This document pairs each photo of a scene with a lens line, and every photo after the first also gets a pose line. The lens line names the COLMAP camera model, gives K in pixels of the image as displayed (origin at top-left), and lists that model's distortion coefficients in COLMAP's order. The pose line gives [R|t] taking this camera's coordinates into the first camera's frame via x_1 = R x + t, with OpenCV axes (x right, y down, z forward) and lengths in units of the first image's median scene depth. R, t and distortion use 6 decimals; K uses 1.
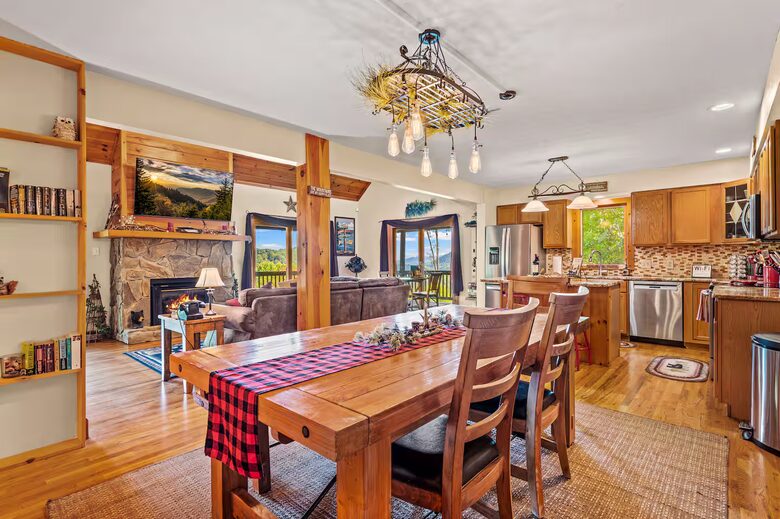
lens RADIAL K [[370.7, 0, 388.7], [0, 370.7, 259.7], [0, 0, 1]] dist [-0.000707, 0.000126]
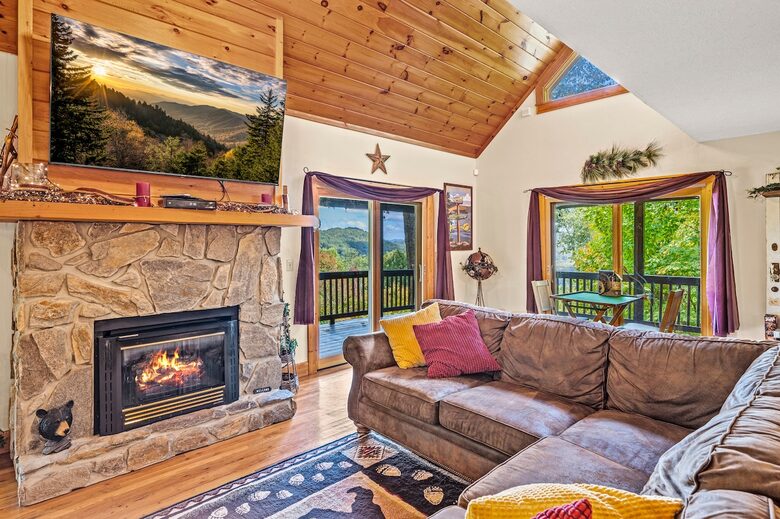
lens RADIAL K [[414.1, 0, 393.5], [0, 414.1, 243.6], [0, 0, 1]] dist [-0.002336, -0.002511]
pose [[0.994777, 0.003783, -0.102005, -0.234946], [-0.003795, 0.999993, 0.000070, -0.031171], [0.102005, 0.000317, 0.994784, 0.511520]]
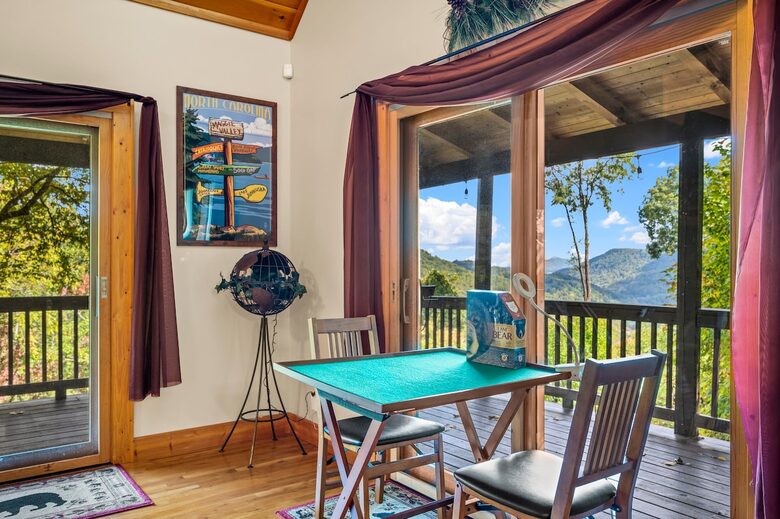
lens RADIAL K [[592.0, 0, 391.0], [0, 592.0, 261.2], [0, 0, 1]] dist [0.007833, -0.004848]
pose [[0.982376, 0.004502, -0.186863, 0.104513], [-0.005032, 0.999985, -0.002363, 0.000779], [0.186850, 0.003261, 0.982383, 0.949608]]
